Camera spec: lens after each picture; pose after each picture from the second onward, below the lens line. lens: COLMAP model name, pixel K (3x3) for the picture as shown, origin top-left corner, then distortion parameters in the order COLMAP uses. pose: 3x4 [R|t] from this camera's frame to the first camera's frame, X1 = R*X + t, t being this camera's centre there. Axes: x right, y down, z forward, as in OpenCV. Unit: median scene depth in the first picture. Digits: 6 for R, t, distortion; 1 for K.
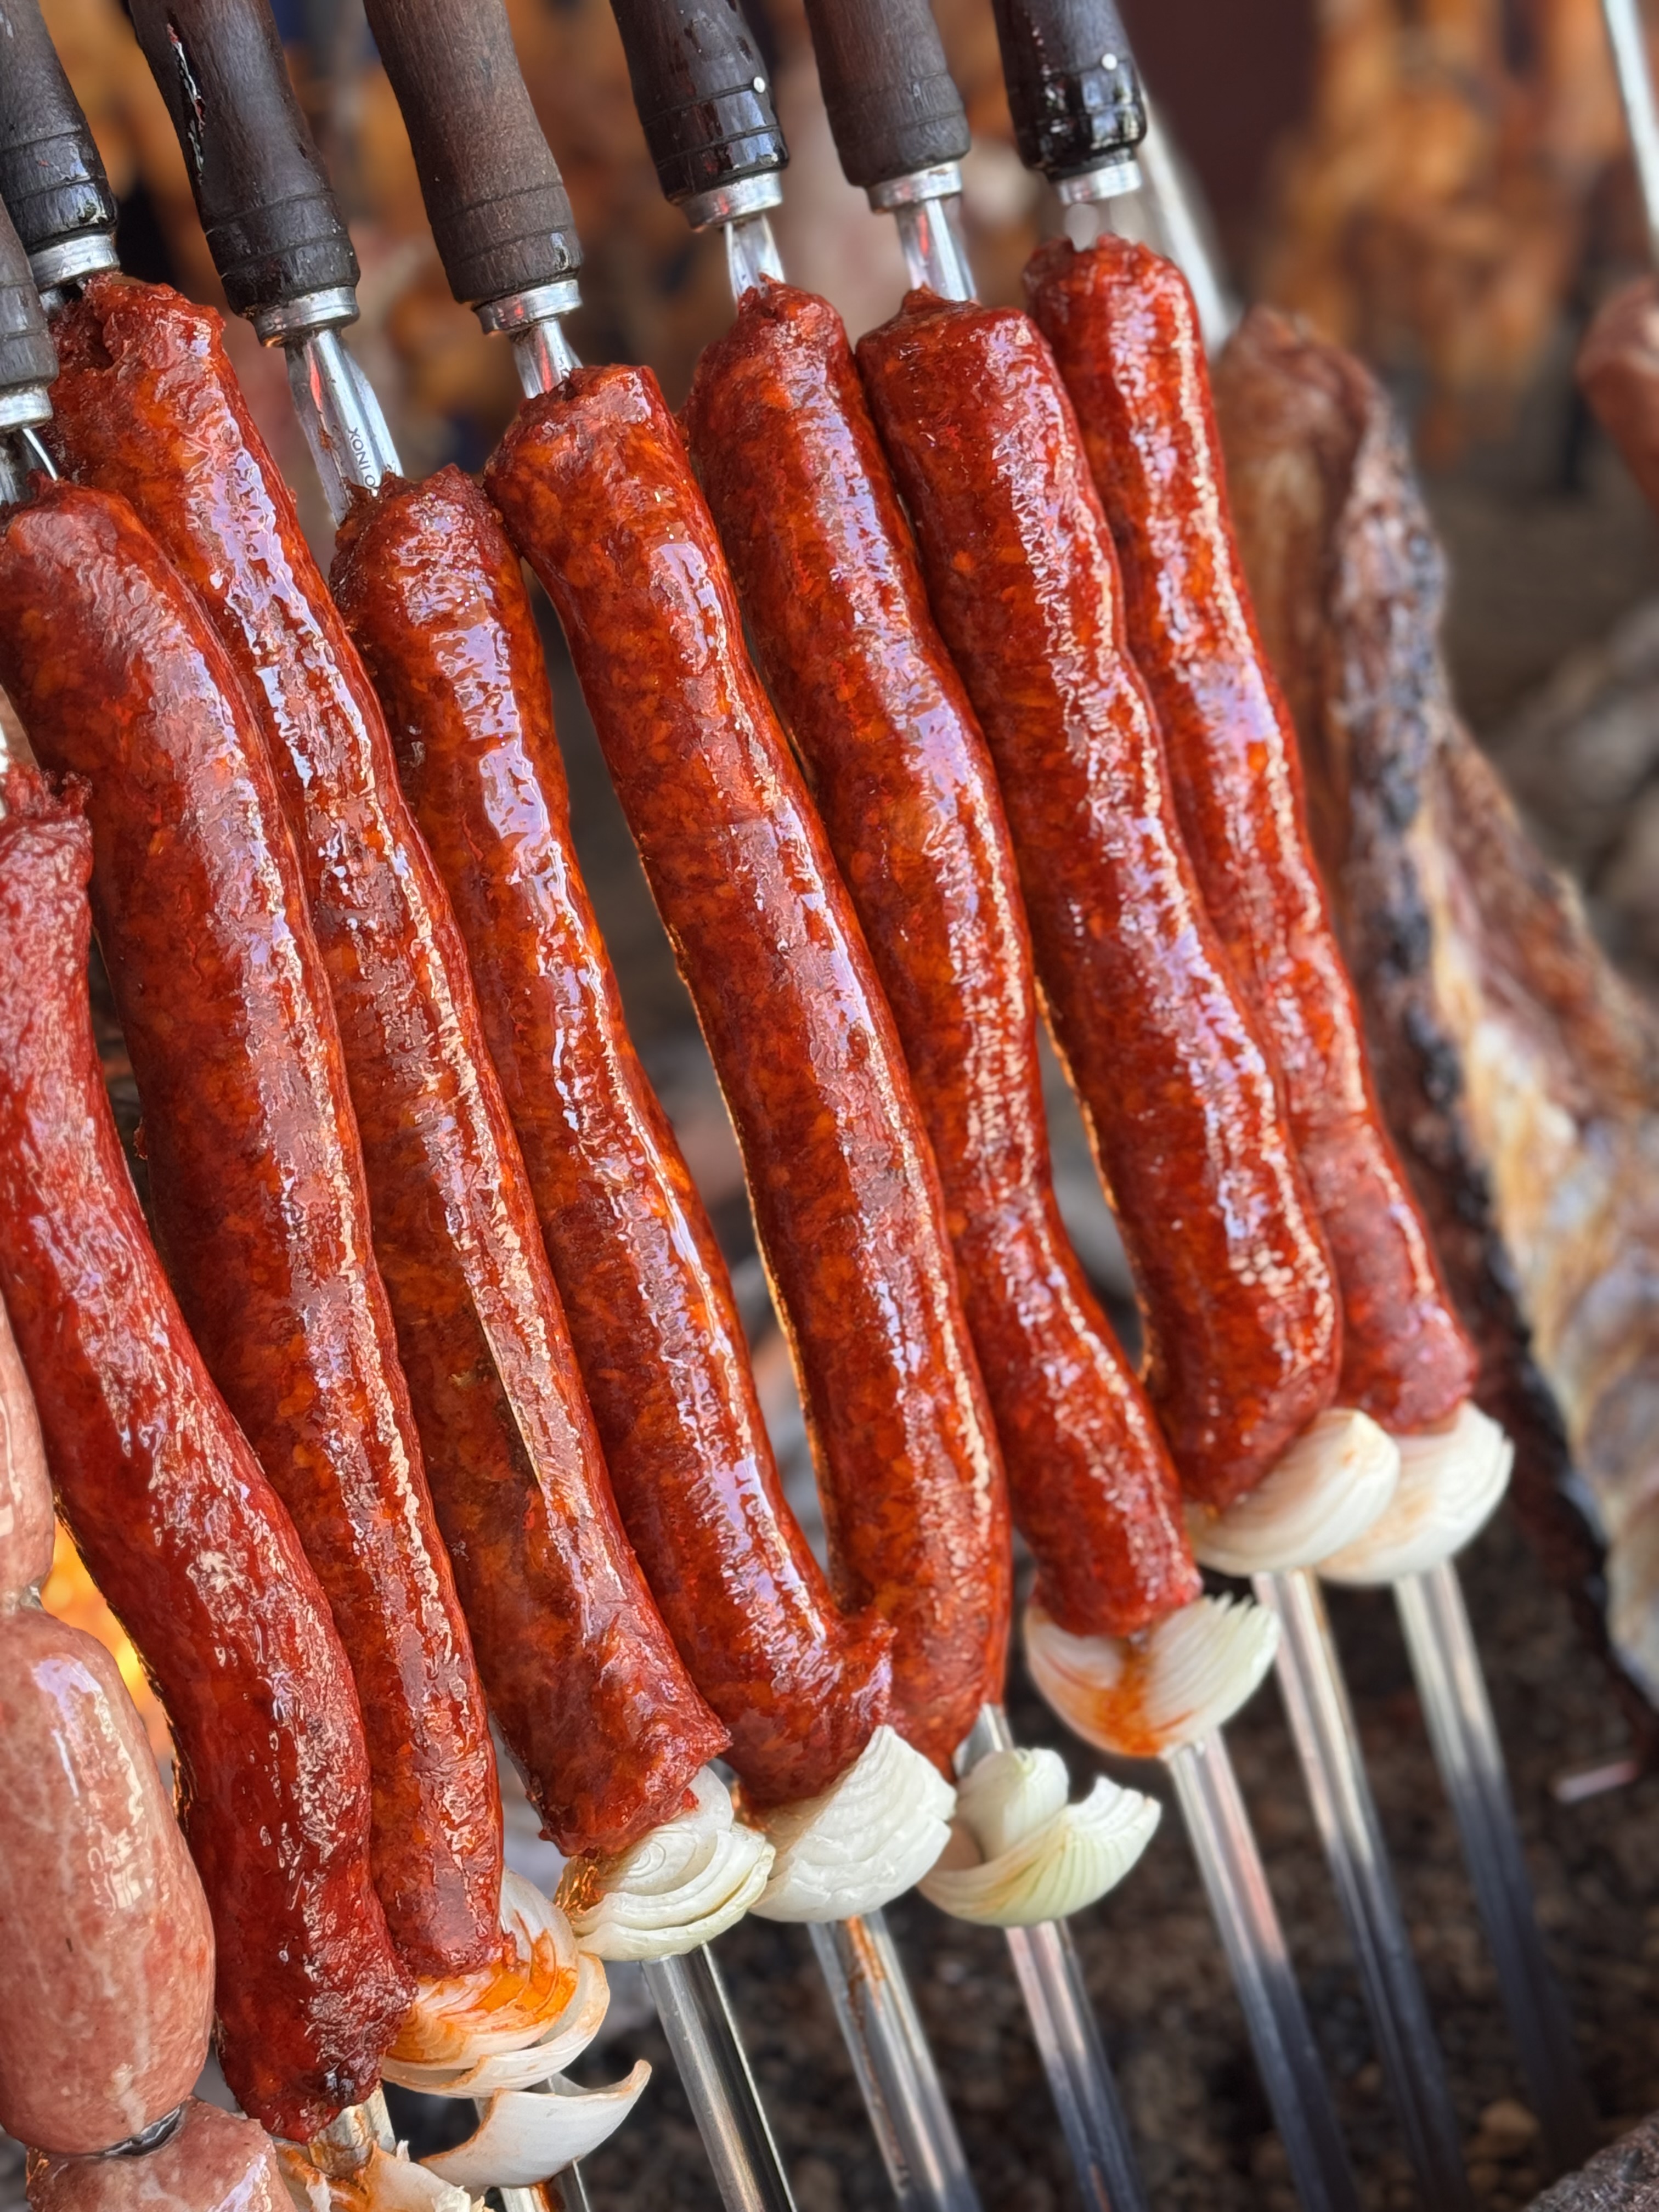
lens RADIAL K [[4050.5, 0, 829.5], [0, 4050.5, 1106.0], [0, 0, 1]] dist [0.126026, 0.075895]
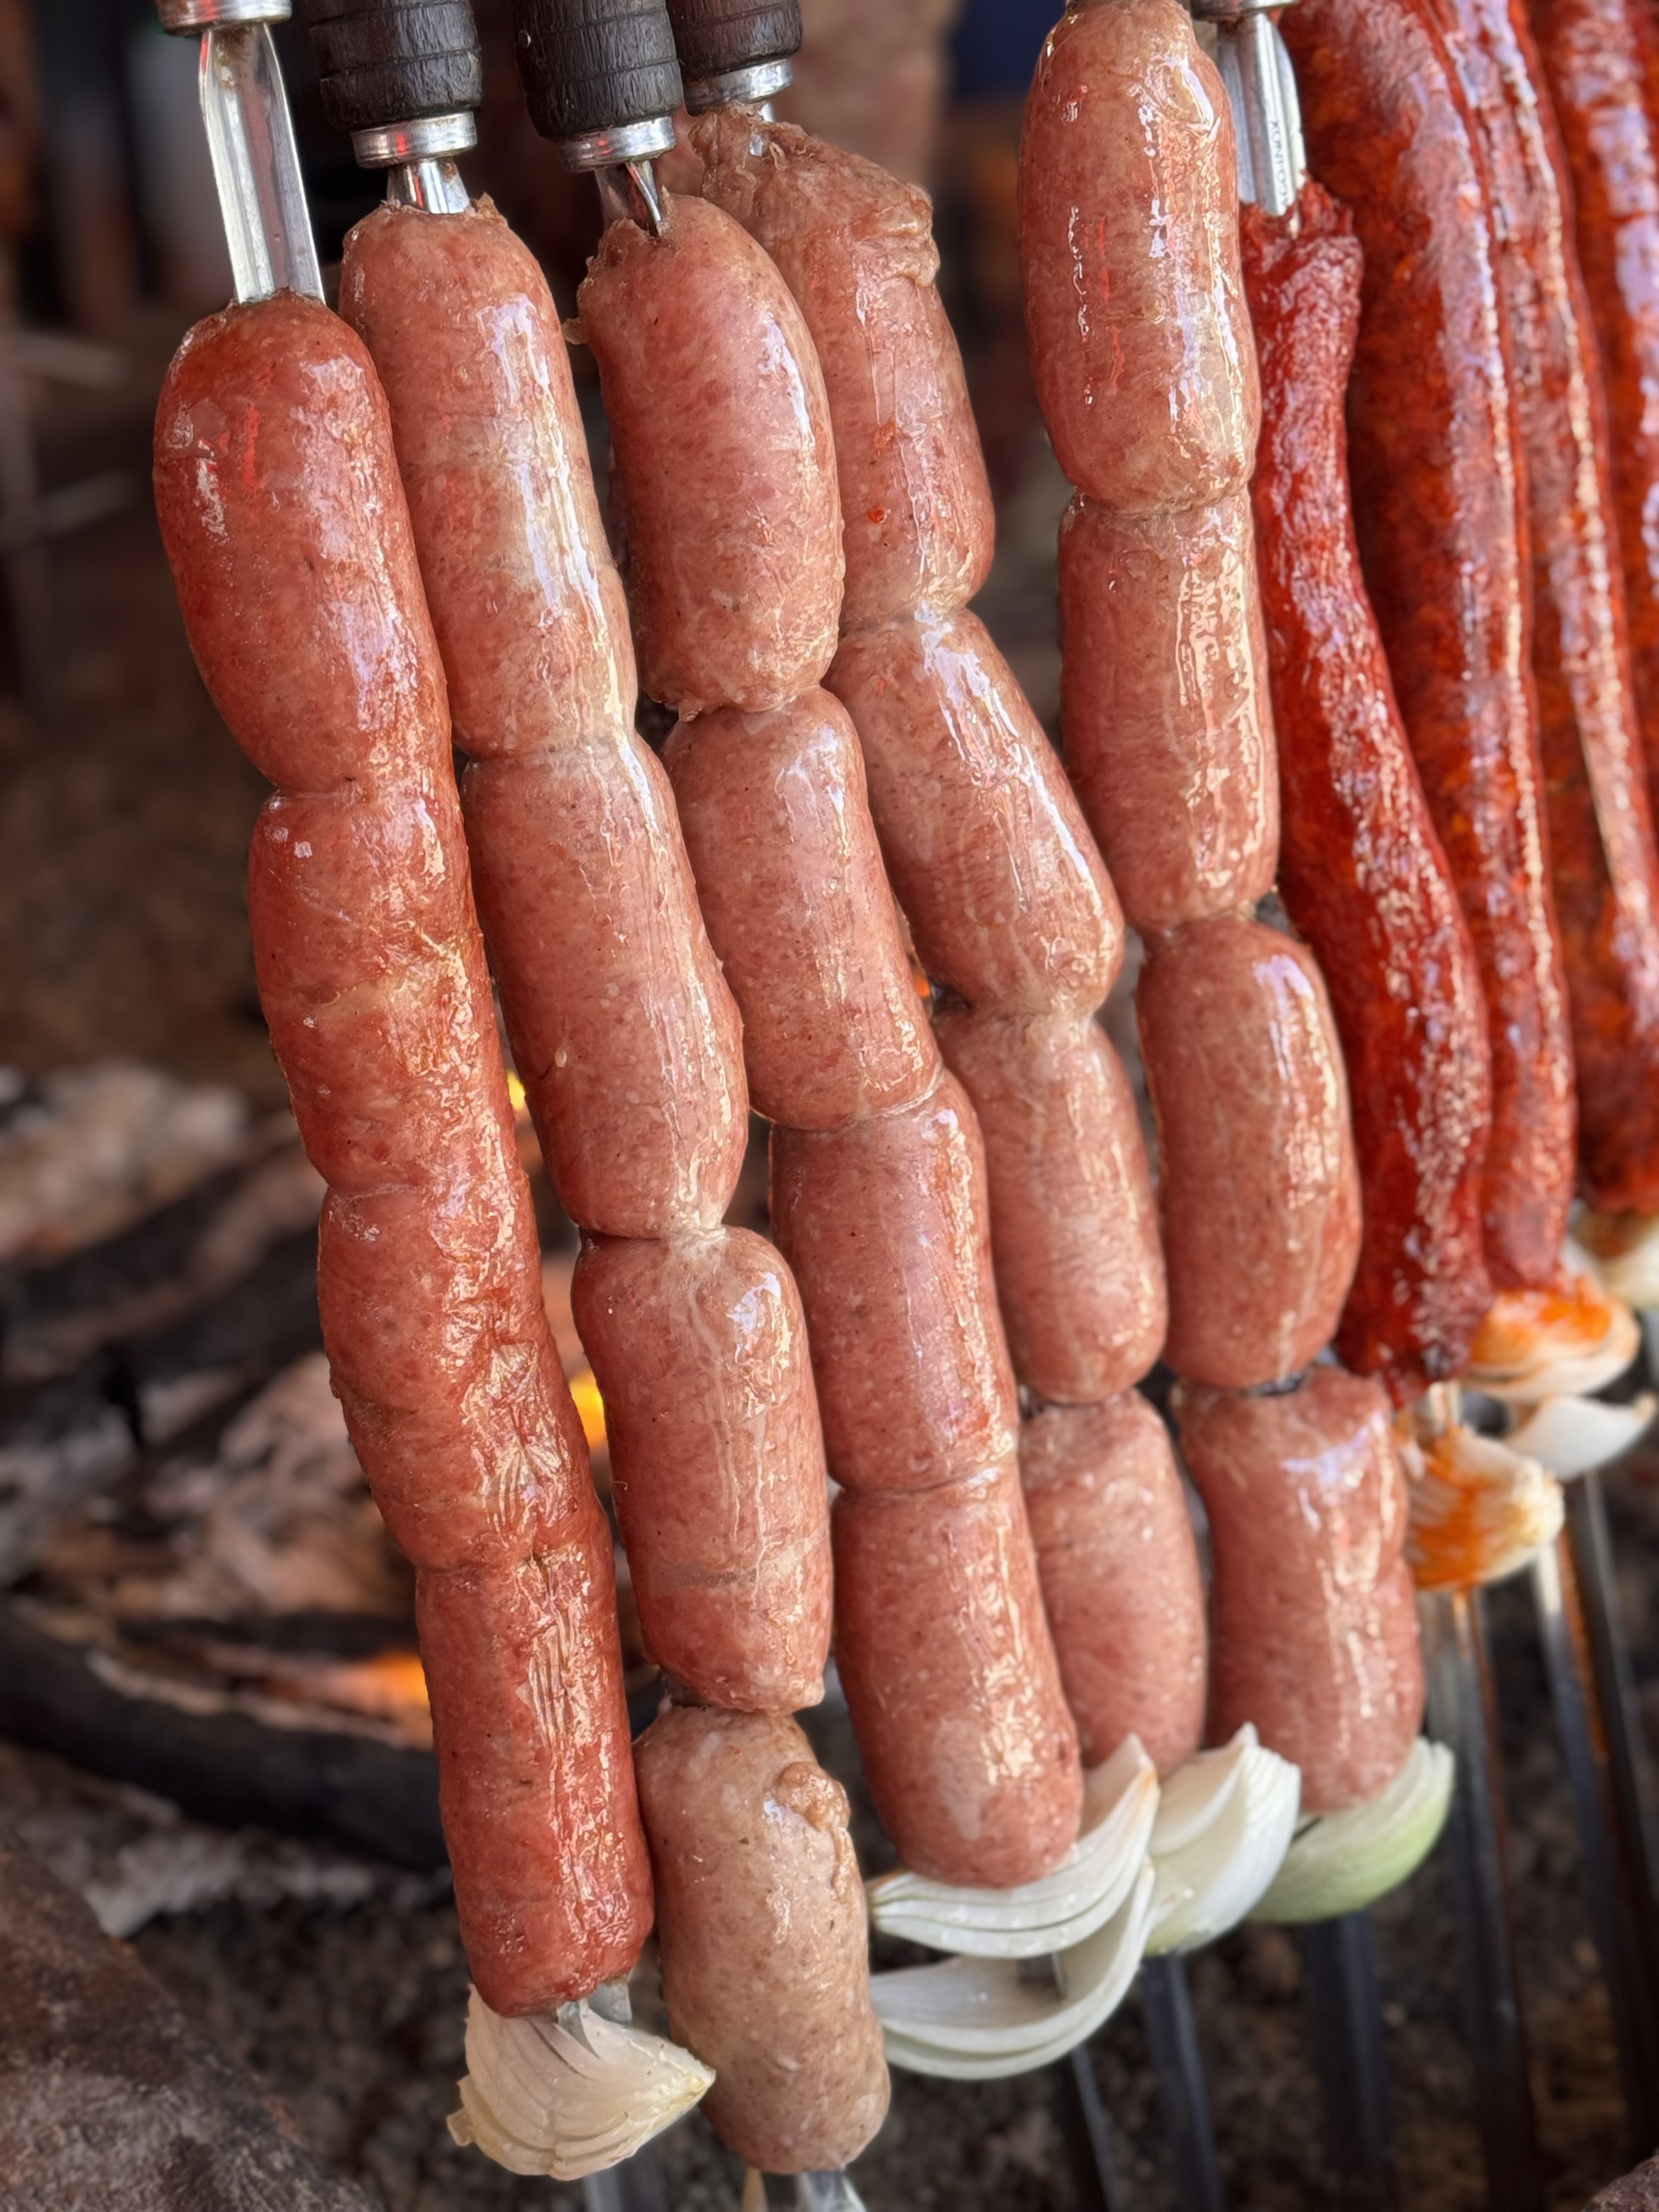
lens RADIAL K [[4050.5, 0, 829.5], [0, 4050.5, 1106.0], [0, 0, 1]] dist [0.126026, 0.075895]
pose [[0.992810, 0.094056, -0.074034, -0.216931], [-0.088110, 0.992904, 0.079859, 0.090506], [0.081020, -0.072762, 0.994053, -0.164322]]
